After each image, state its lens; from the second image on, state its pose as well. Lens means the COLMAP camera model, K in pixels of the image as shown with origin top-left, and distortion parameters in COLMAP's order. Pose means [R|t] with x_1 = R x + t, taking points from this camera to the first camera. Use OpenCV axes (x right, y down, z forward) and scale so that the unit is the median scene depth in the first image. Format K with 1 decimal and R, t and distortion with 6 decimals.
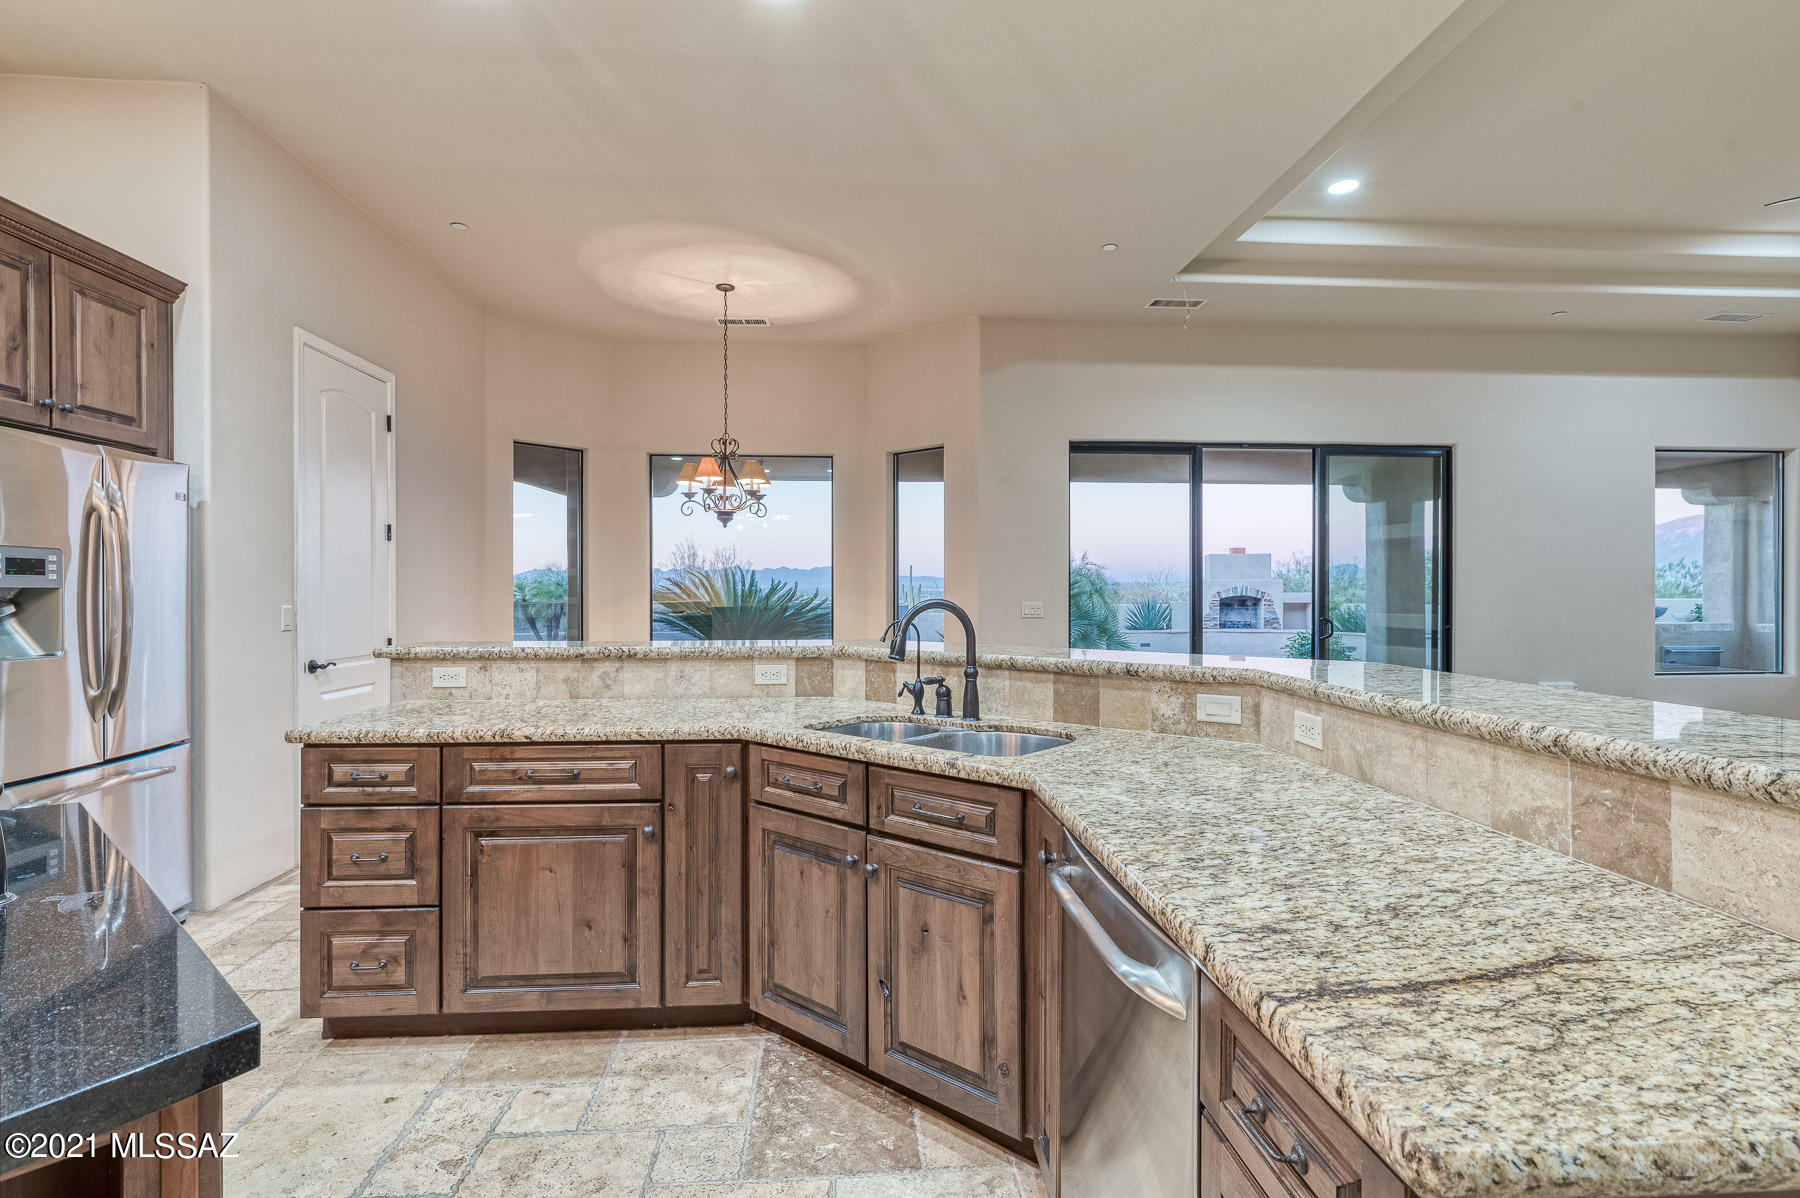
lens RADIAL K [[866.4, 0, 903.1], [0, 866.4, 593.7], [0, 0, 1]] dist [0.000295, -0.001134]
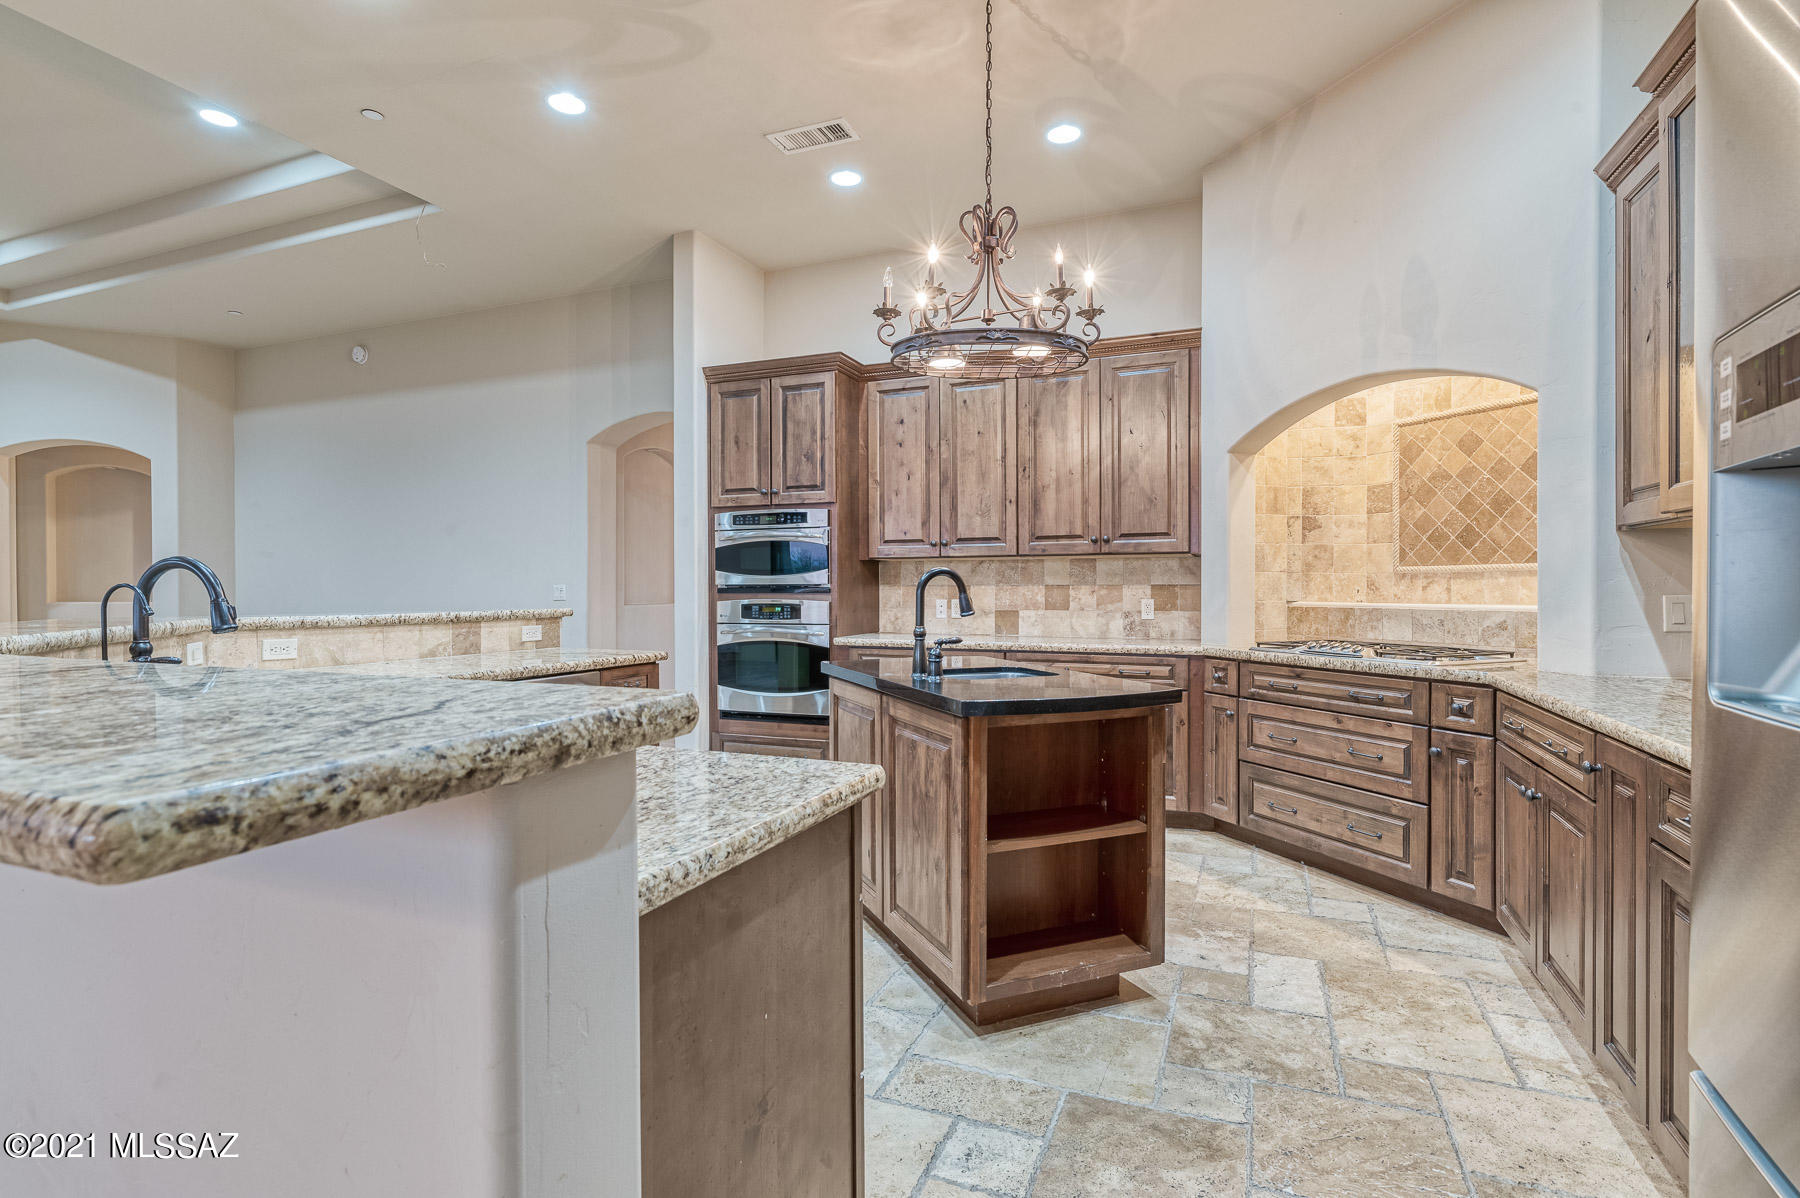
lens RADIAL K [[866.4, 0, 897.7], [0, 866.4, 594.7], [0, 0, 1]] dist [0.000295, -0.001134]
pose [[-0.891952, -0.002392, 0.452124, -0.684988], [0.000841, 0.999976, 0.006948, 0.028444], [-0.452130, 0.006578, -0.891928, 1.063582]]
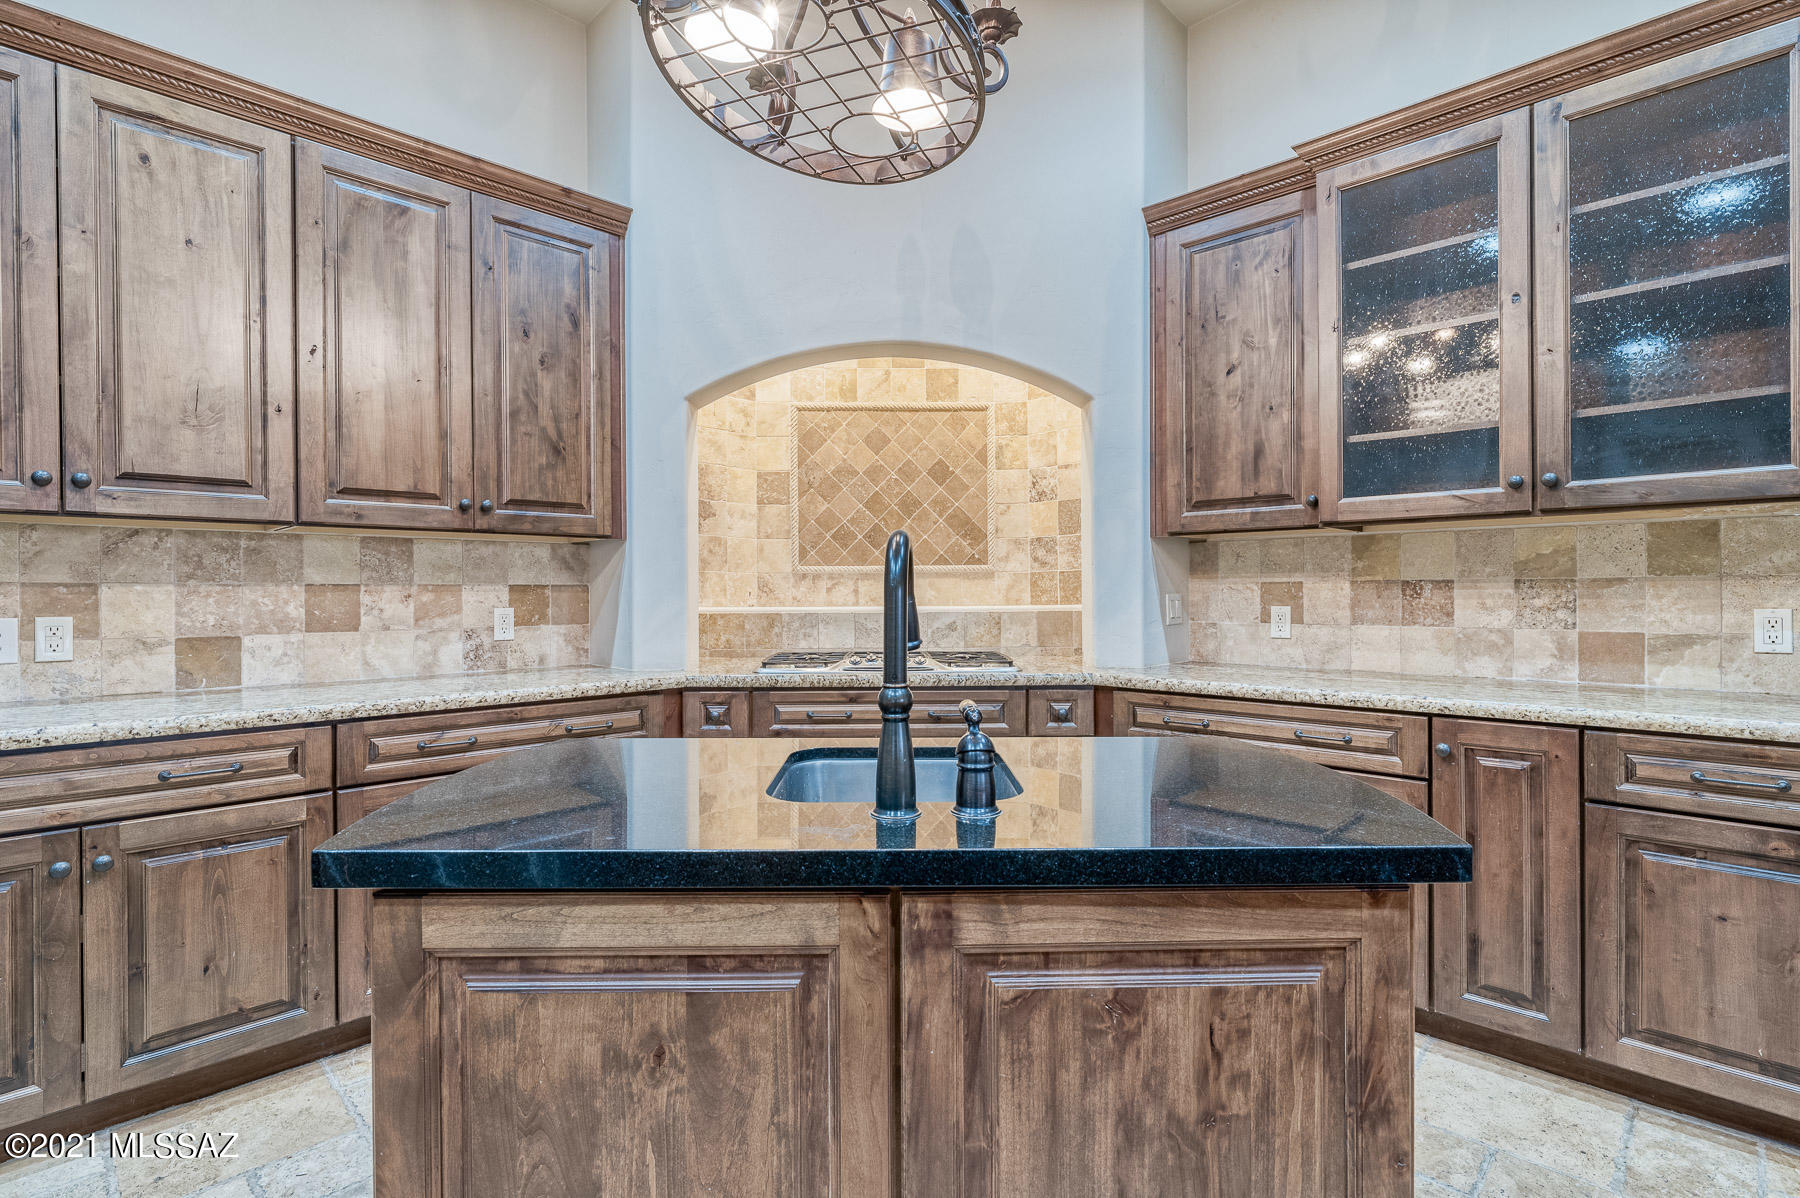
lens RADIAL K [[866.4, 0, 908.8], [0, 866.4, 594.1], [0, 0, 1]] dist [0.000295, -0.001134]
pose [[-0.746384, 0.004817, -0.665498, -0.122486], [0.004076, 0.999988, 0.002666, 0.031170], [0.665503, -0.000722, -0.746395, 0.551206]]
